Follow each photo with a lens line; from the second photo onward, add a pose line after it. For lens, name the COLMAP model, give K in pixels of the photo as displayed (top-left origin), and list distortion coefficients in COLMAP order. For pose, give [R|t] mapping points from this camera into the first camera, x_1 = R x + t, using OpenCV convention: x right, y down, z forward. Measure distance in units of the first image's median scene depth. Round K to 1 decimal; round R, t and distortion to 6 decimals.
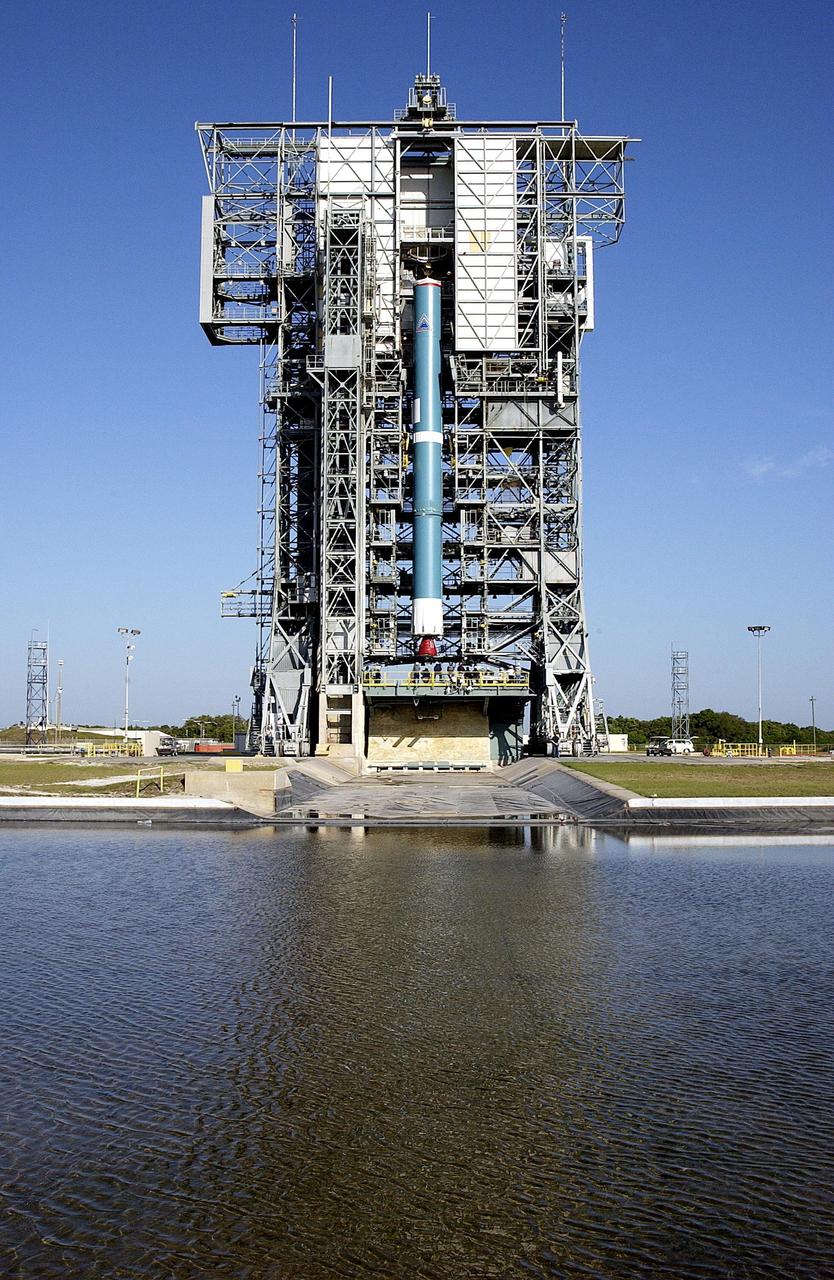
lens RADIAL K [[1292.8, 0, 415.3], [0, 1292.8, 642.0], [0, 0, 1]] dist [-0.099262, 0.000000]
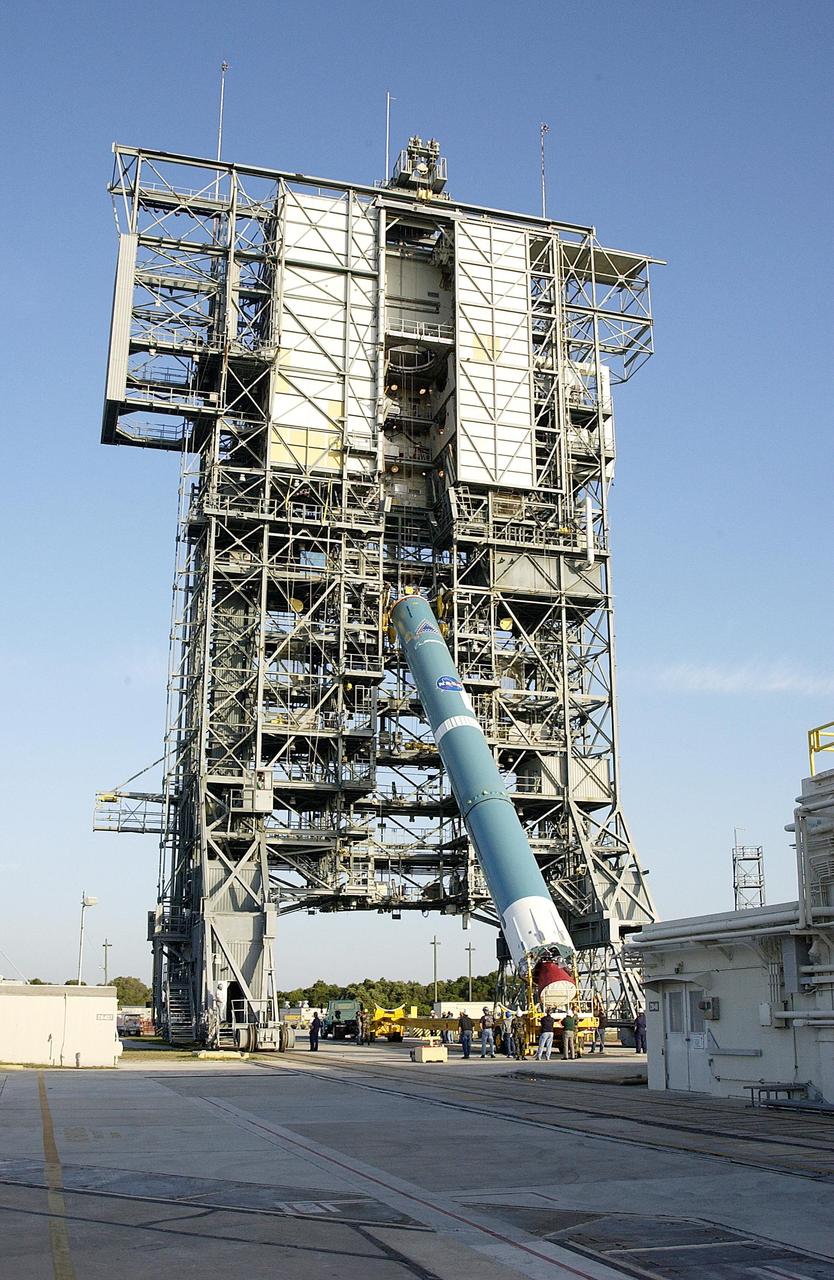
lens RADIAL K [[1292.8, 0, 422.1], [0, 1292.8, 645.4], [0, 0, 1]] dist [-0.099262, 0.000000]
pose [[0.955218, 0.081060, 0.284584, -0.191449], [-0.023037, 0.979200, -0.201586, 0.016616], [-0.295005, 0.186003, 0.937217, 0.326025]]
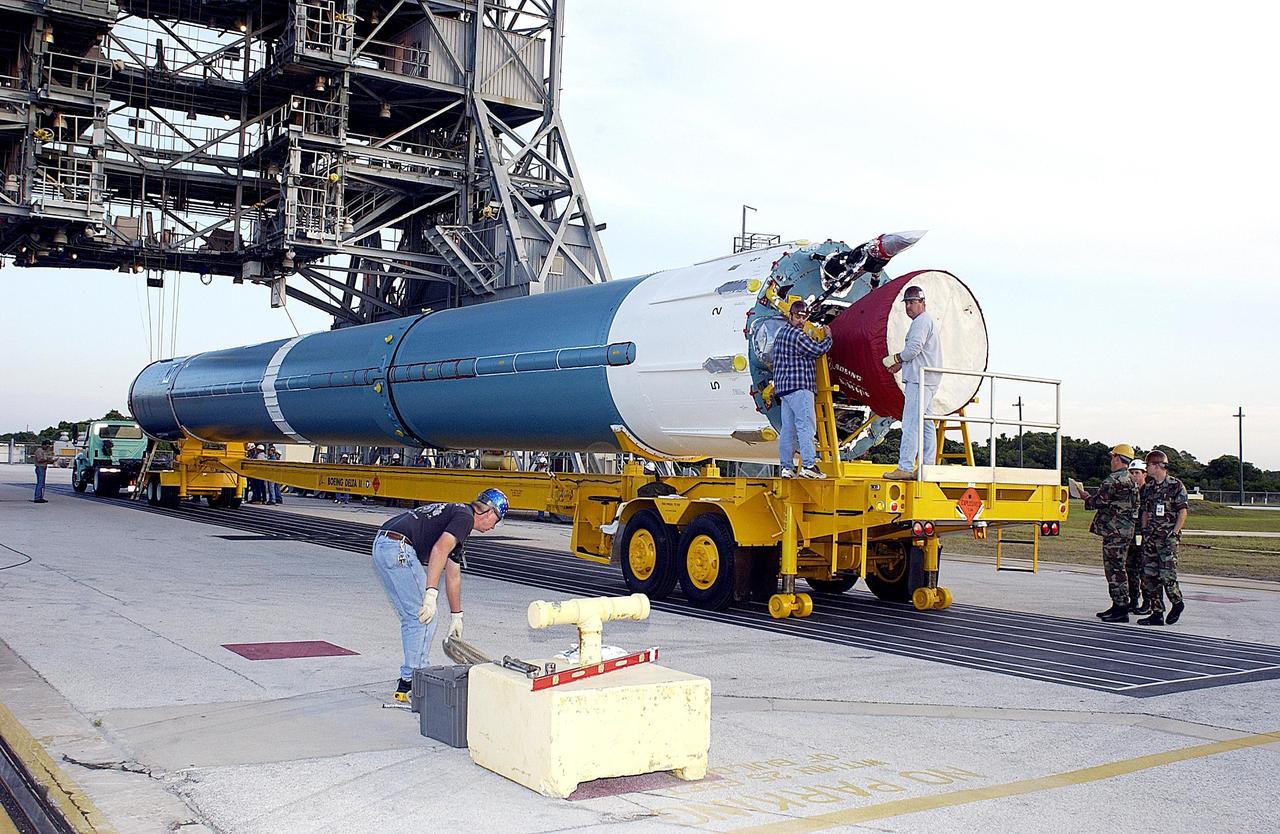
lens RADIAL K [[1292.8, 0, 638.0], [0, 1292.8, 425.1], [0, 0, 1]] dist [-0.099262, 0.000000]
pose [[0.820462, 0.043709, 0.570027, -0.088454], [-0.078267, 0.996273, 0.036260, 0.039938], [-0.566318, -0.074364, 0.820825, 0.615515]]
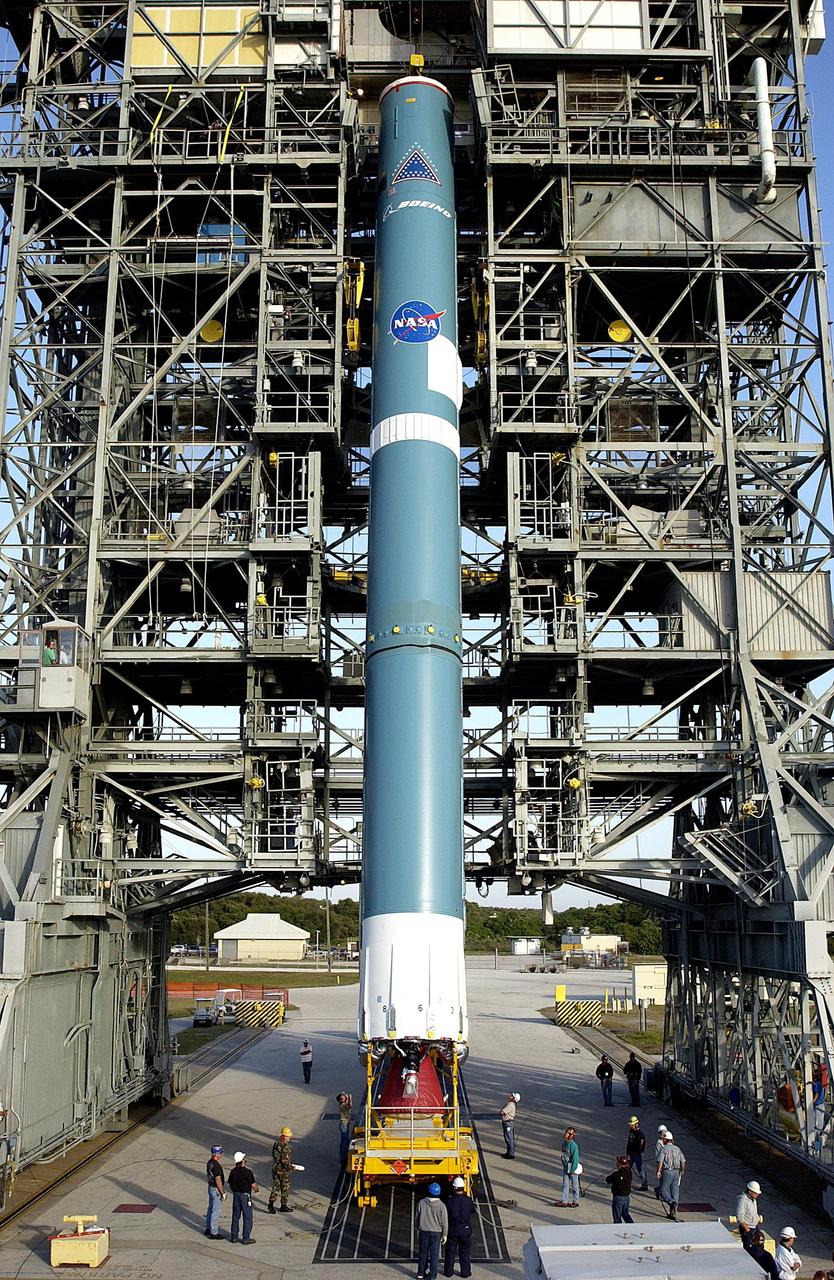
lens RADIAL K [[1292.8, 0, 422.8], [0, 1292.8, 635.0], [0, 0, 1]] dist [-0.099262, 0.000000]
pose [[0.999884, 0.001871, 0.015092, 0.006859], [0.000132, 0.991293, -0.131673, -0.006530], [-0.015207, 0.131659, 0.991178, 0.649124]]
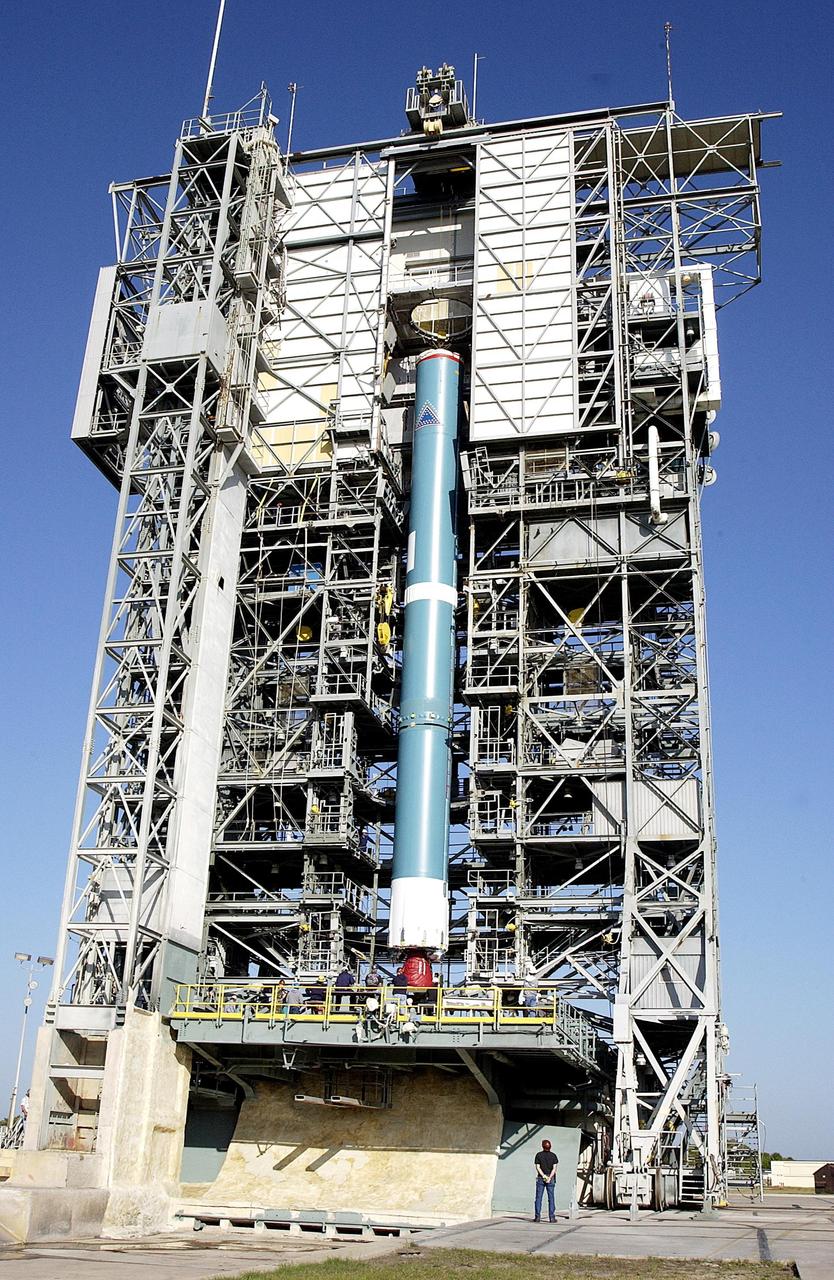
lens RADIAL K [[1292.8, 0, 414.8], [0, 1292.8, 644.8], [0, 0, 1]] dist [-0.099262, 0.000000]
pose [[0.974508, -0.050611, -0.218572, 0.128117], [-0.019870, 0.950927, -0.308778, 0.037356], [0.223473, 0.305250, 0.925679, 0.488385]]
